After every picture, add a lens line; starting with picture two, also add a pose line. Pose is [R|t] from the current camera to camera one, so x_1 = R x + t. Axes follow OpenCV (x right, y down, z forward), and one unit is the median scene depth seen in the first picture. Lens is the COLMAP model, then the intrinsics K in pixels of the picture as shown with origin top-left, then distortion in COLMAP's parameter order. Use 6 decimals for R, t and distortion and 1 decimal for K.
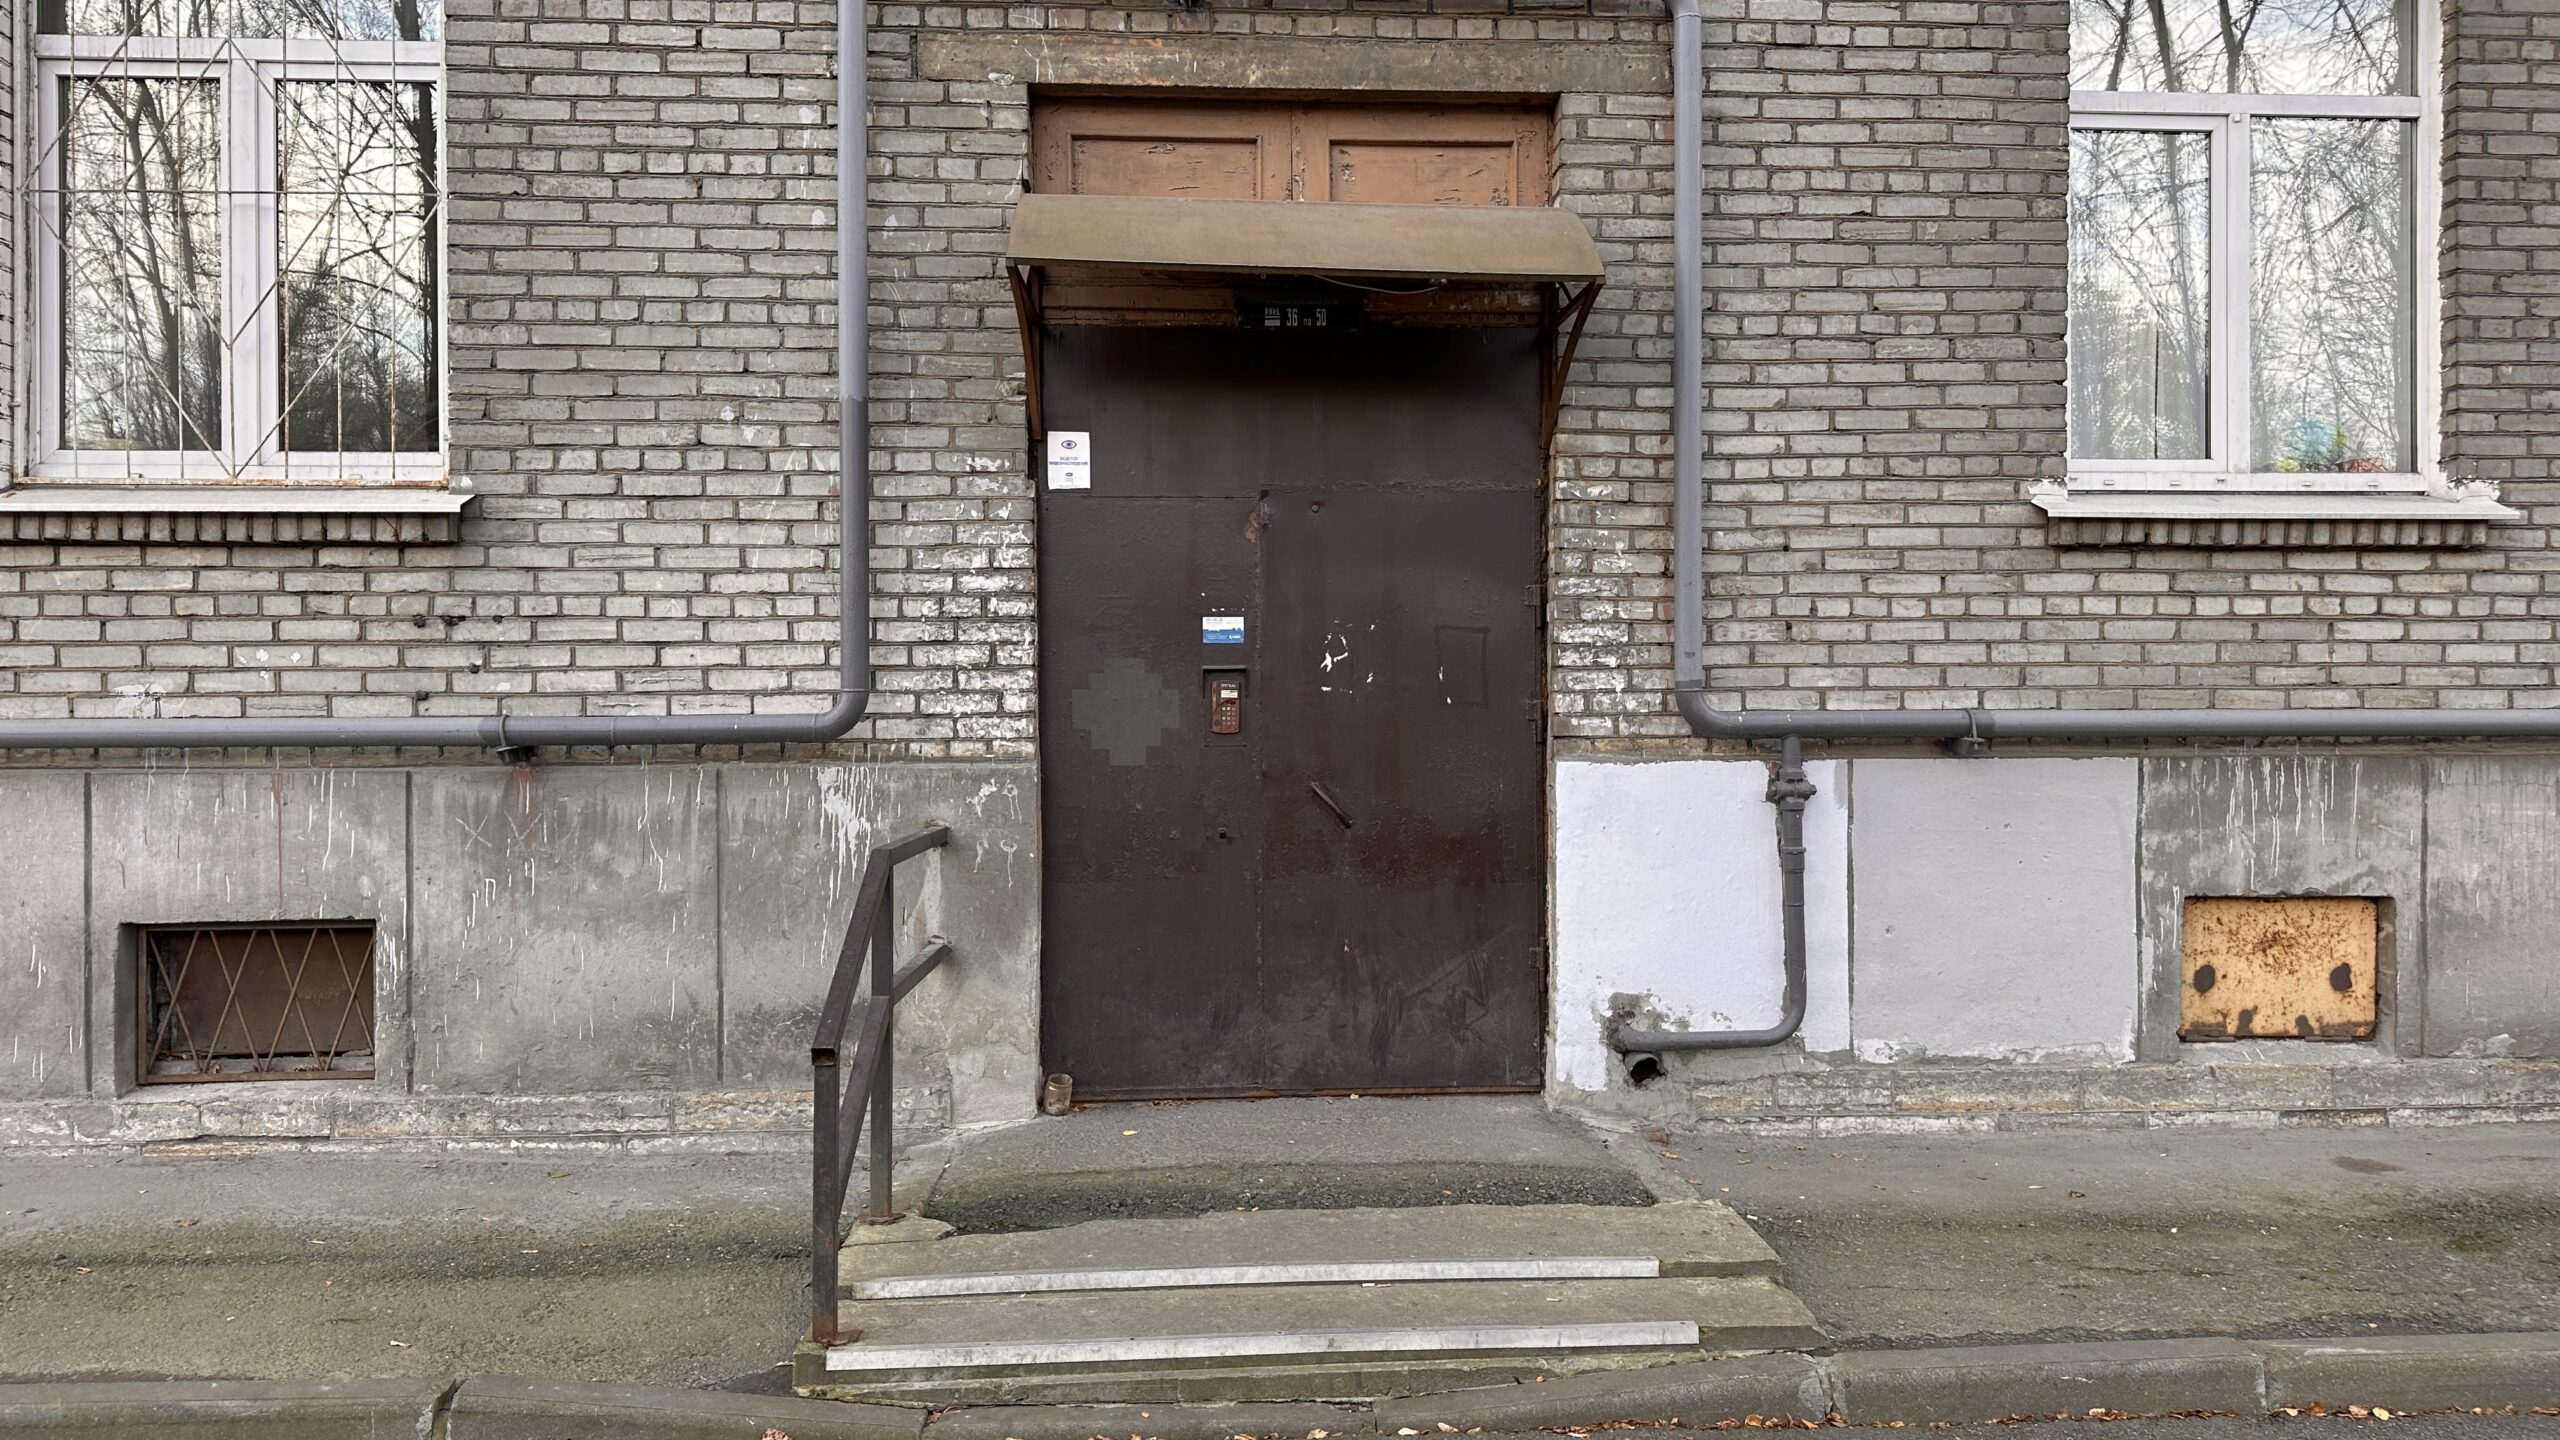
lens RADIAL K [[1803.7, 0, 1290.0], [0, 1803.7, 715.7], [0, 0, 1]] dist [0.028158, -0.036534]
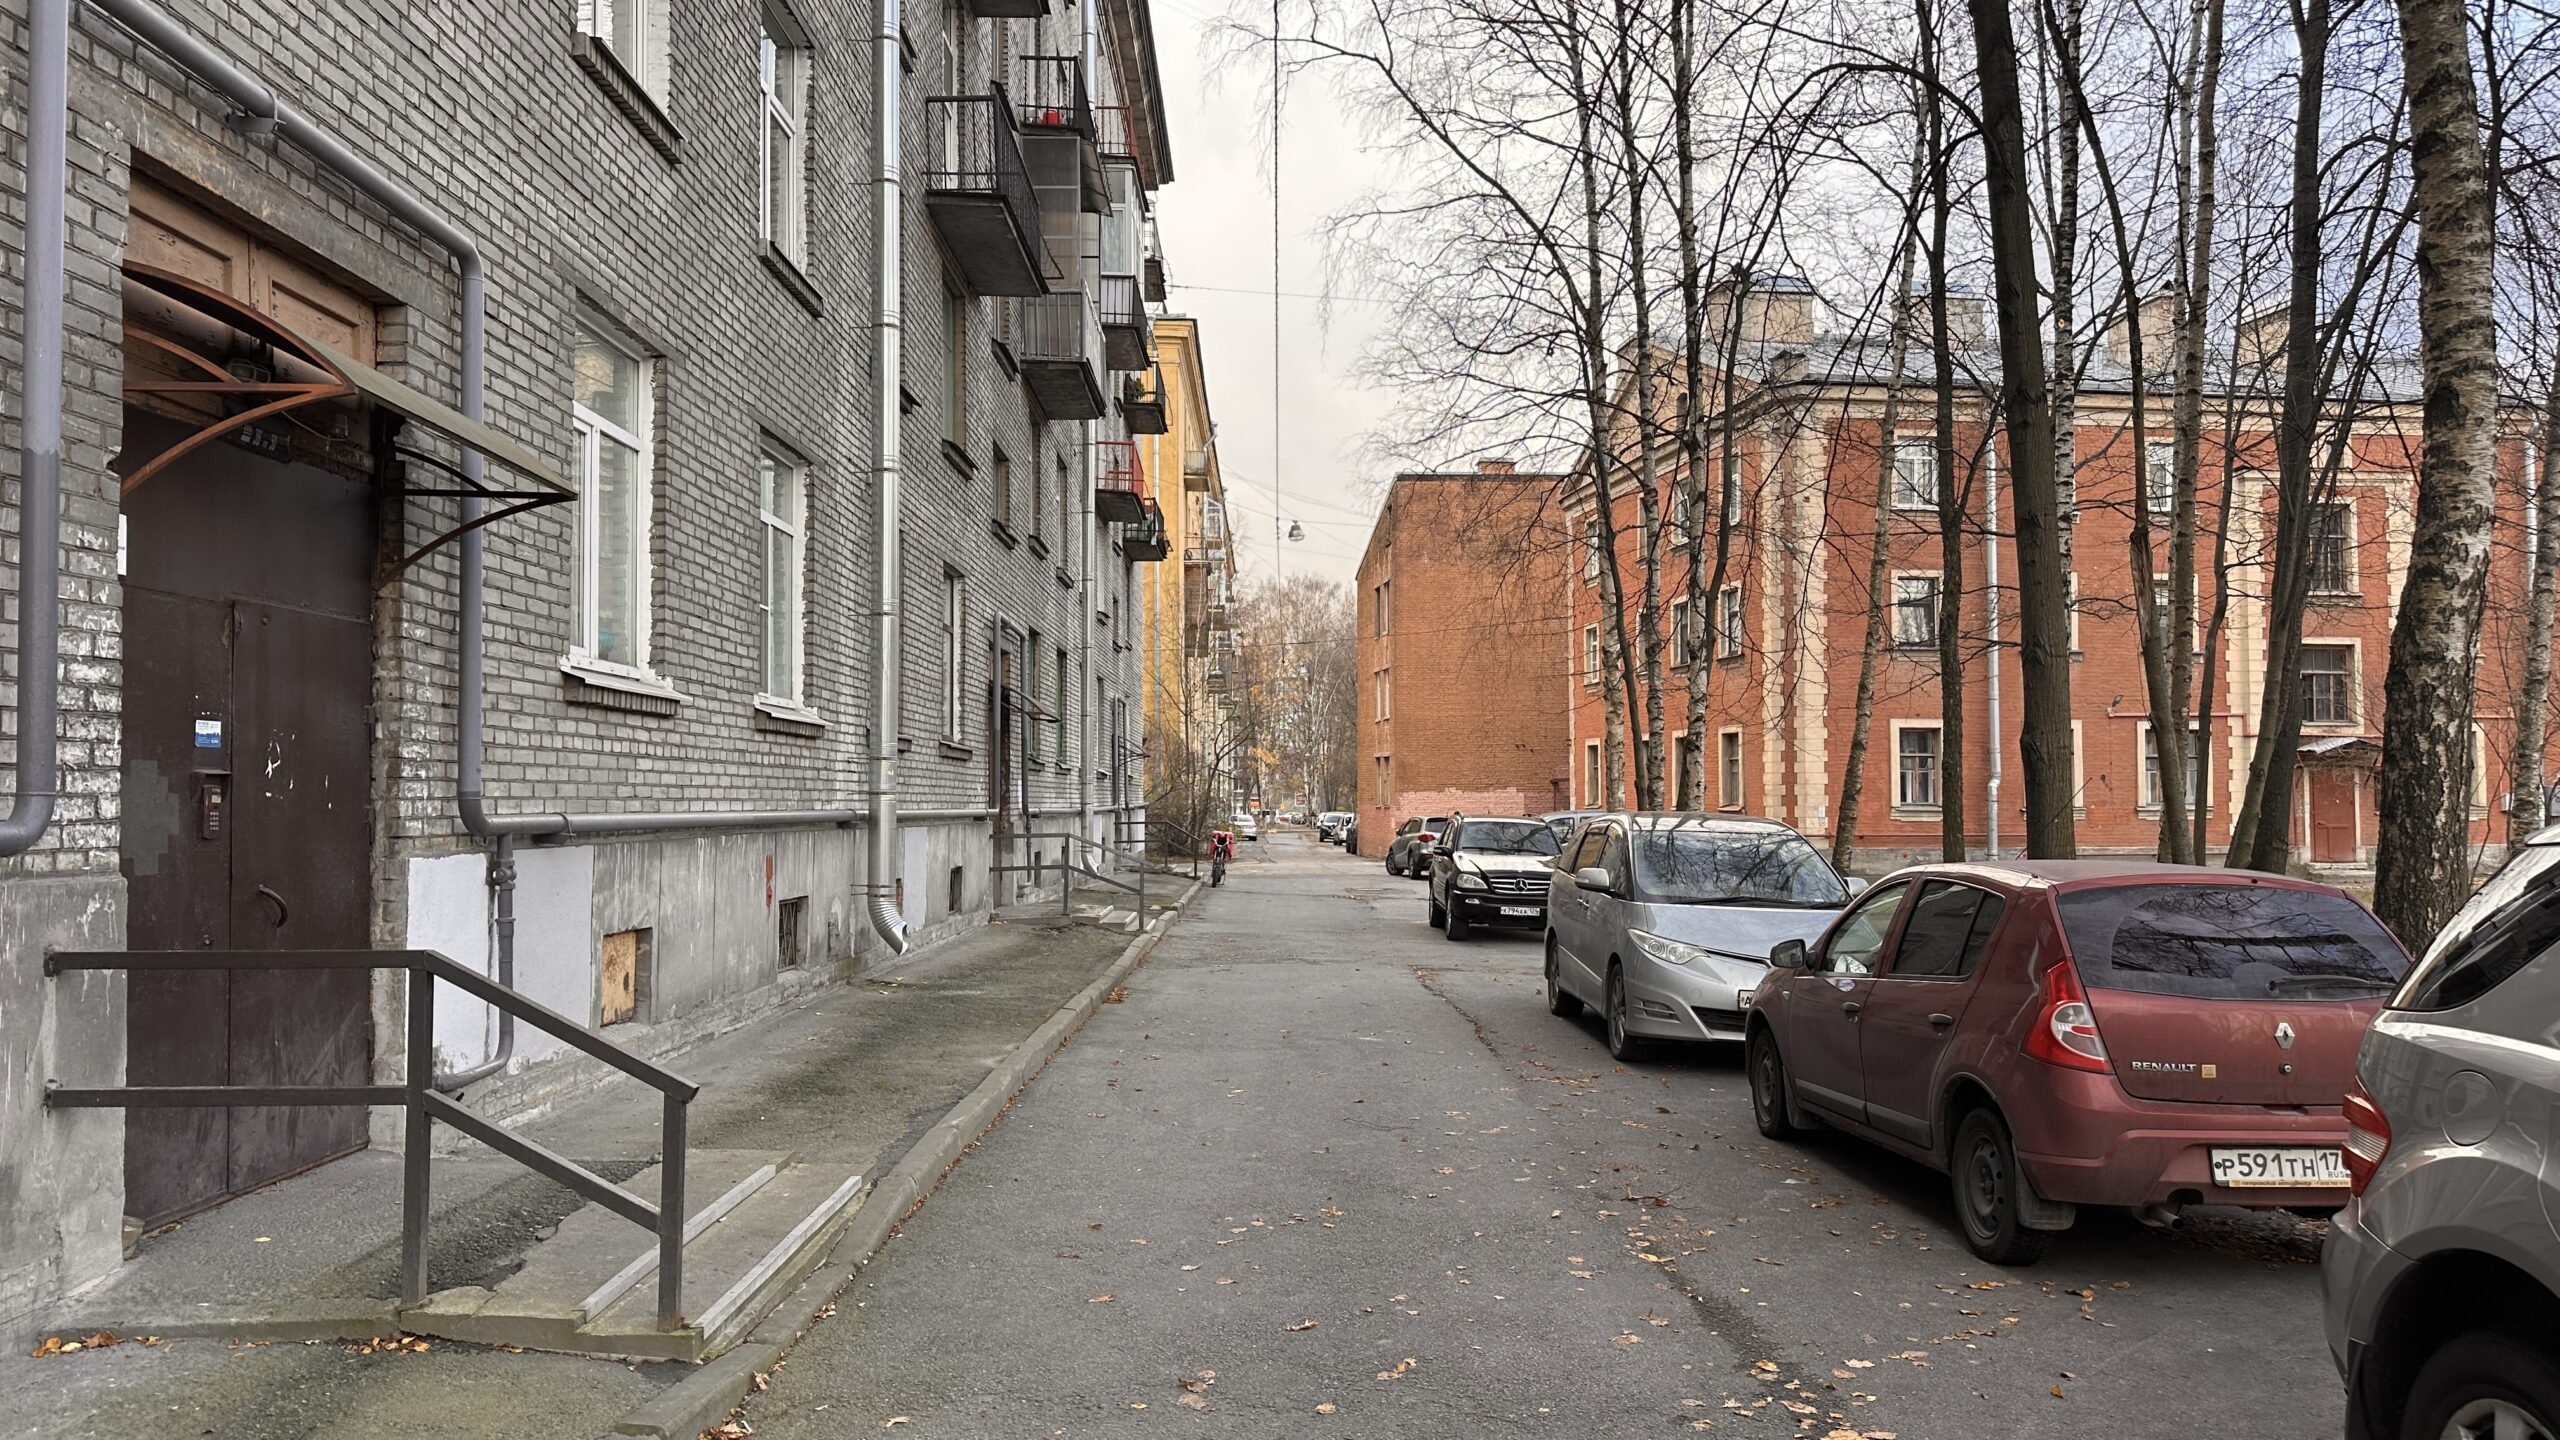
lens RADIAL K [[1803.7, 0, 1290.0], [0, 1803.7, 715.7], [0, 0, 1]] dist [0.028158, -0.036534]
pose [[0.032526, 0.051584, 0.998139, -1.035820], [0.007863, 0.998623, -0.051865, -0.001634], [-0.999440, 0.009536, 0.032075, 0.380153]]
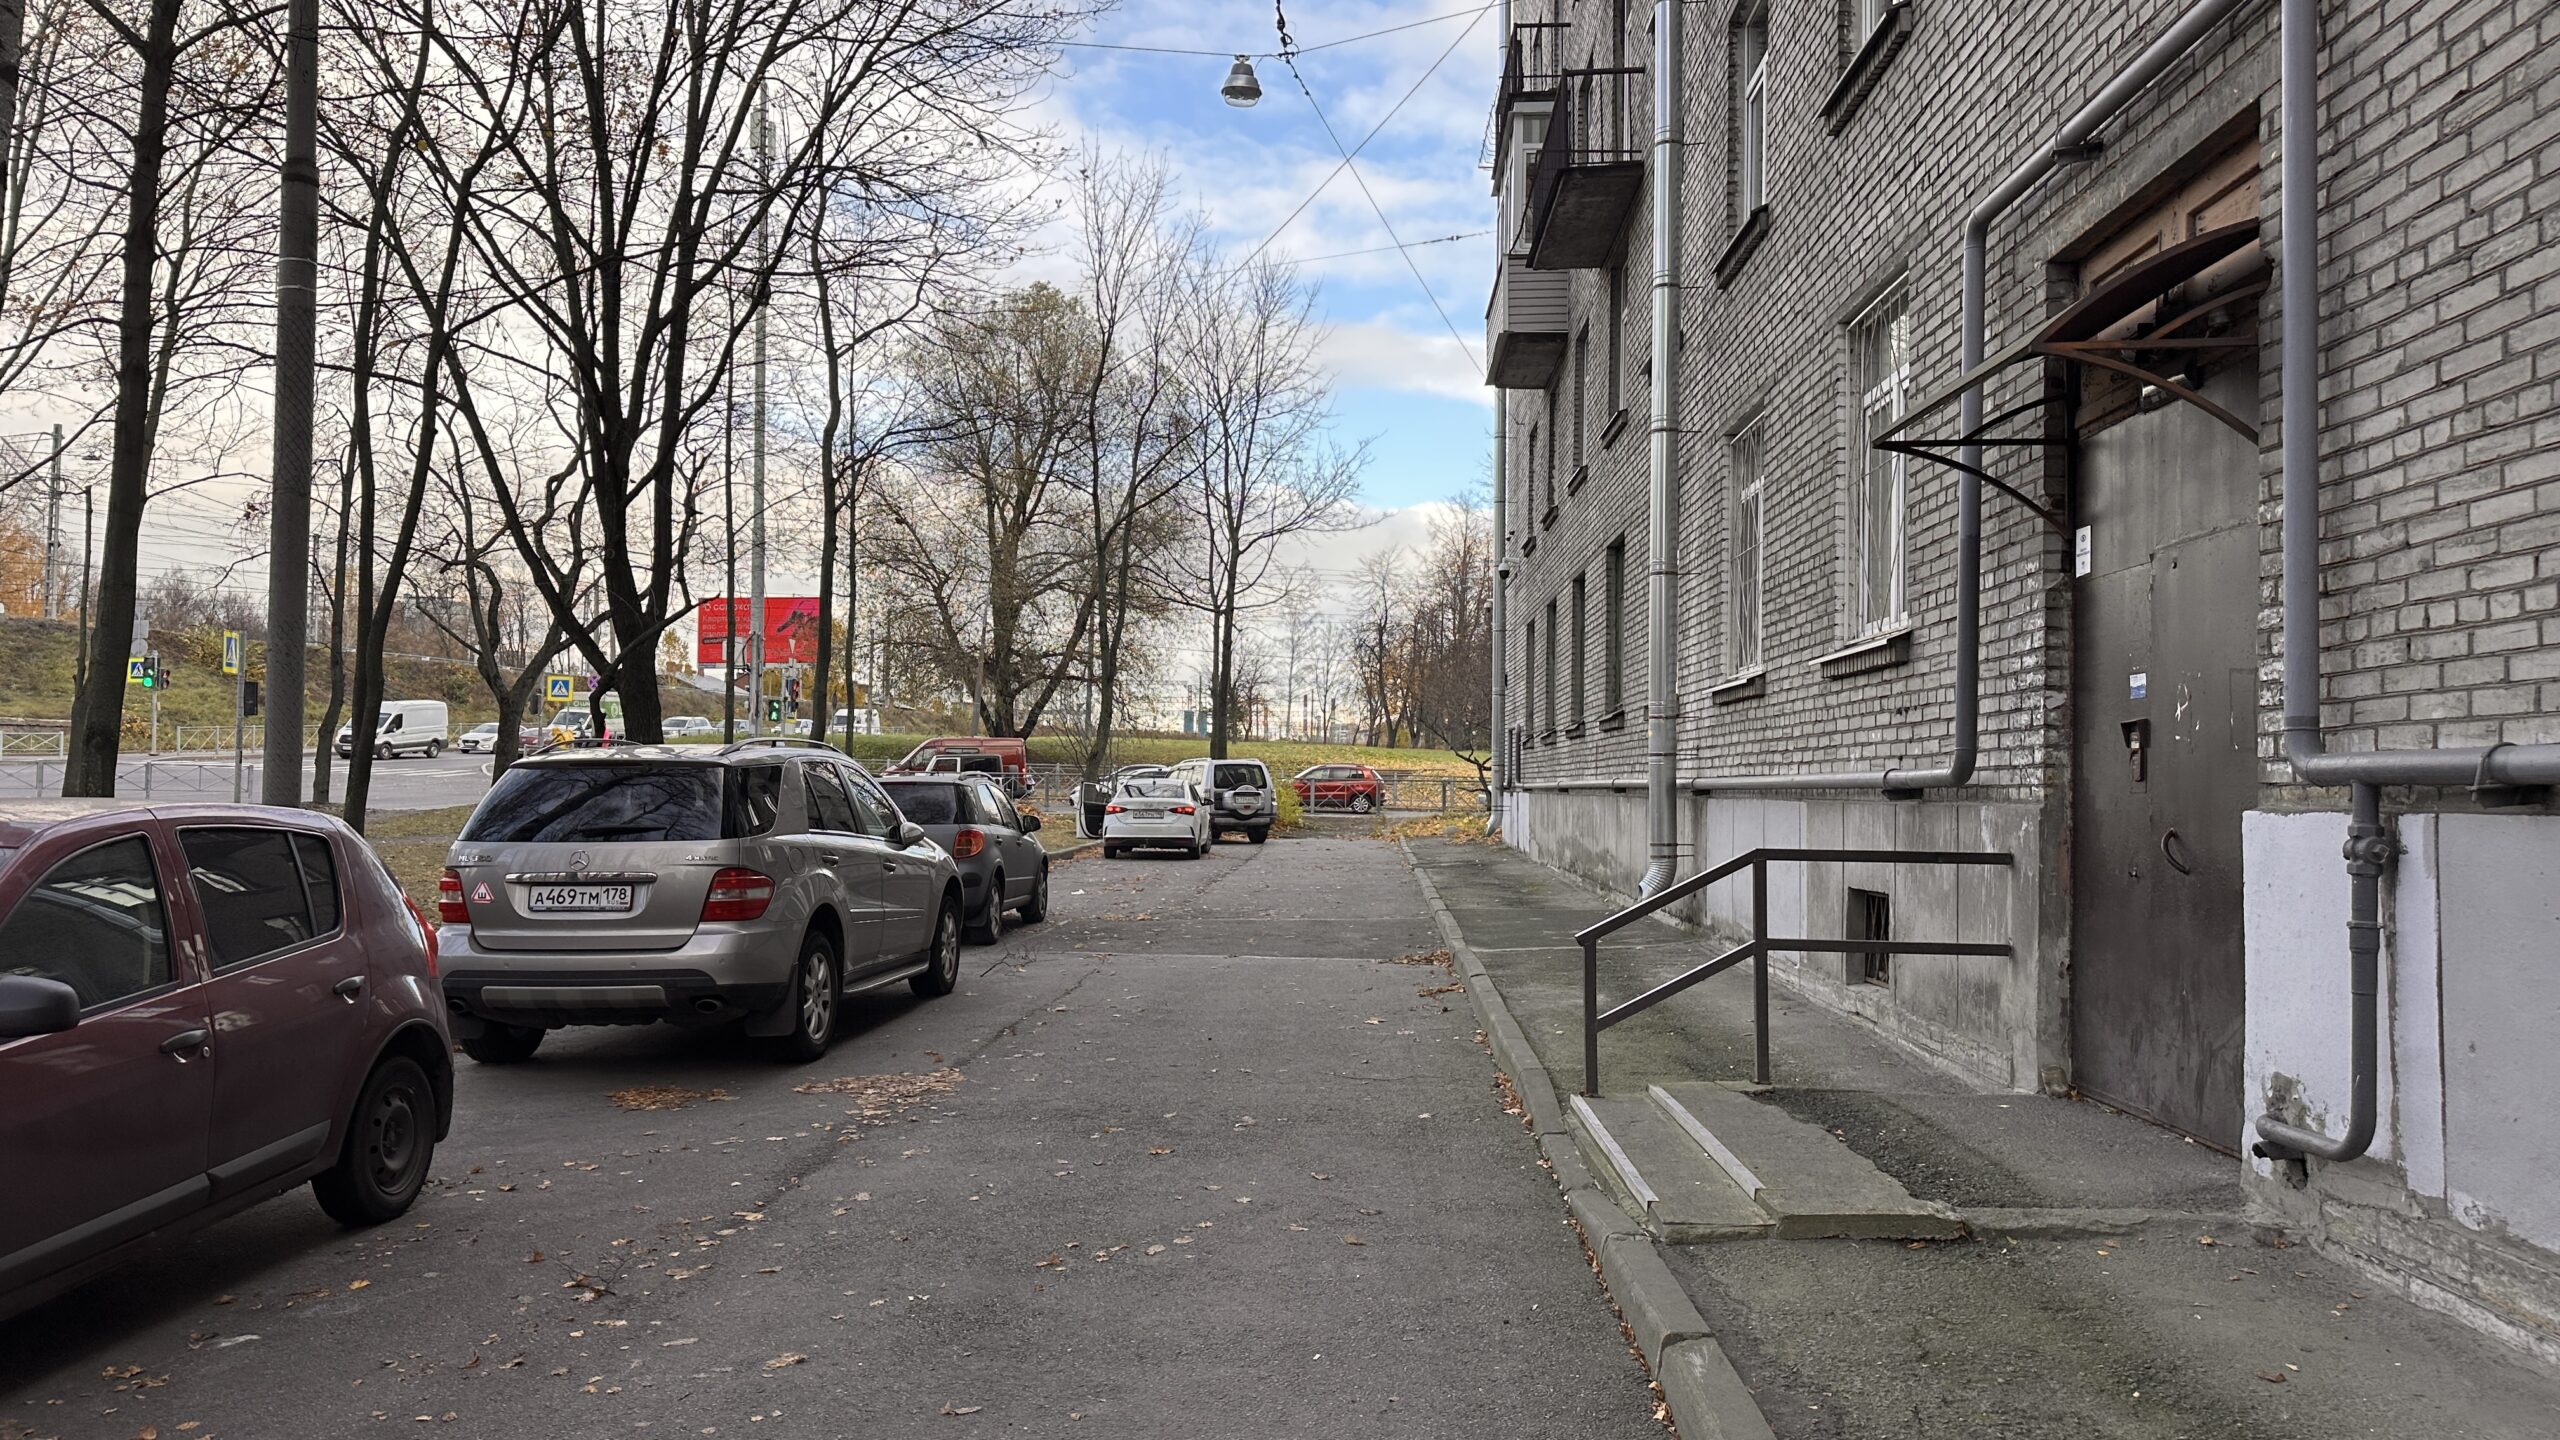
lens RADIAL K [[1803.7, 0, 1290.0], [0, 1803.7, 715.7], [0, 0, 1]] dist [0.028158, -0.036534]
pose [[-0.079109, -0.037240, -0.996170, 1.121215], [-0.016262, 0.999217, -0.036062, 0.018785], [0.996733, 0.013347, -0.079653, 0.586059]]
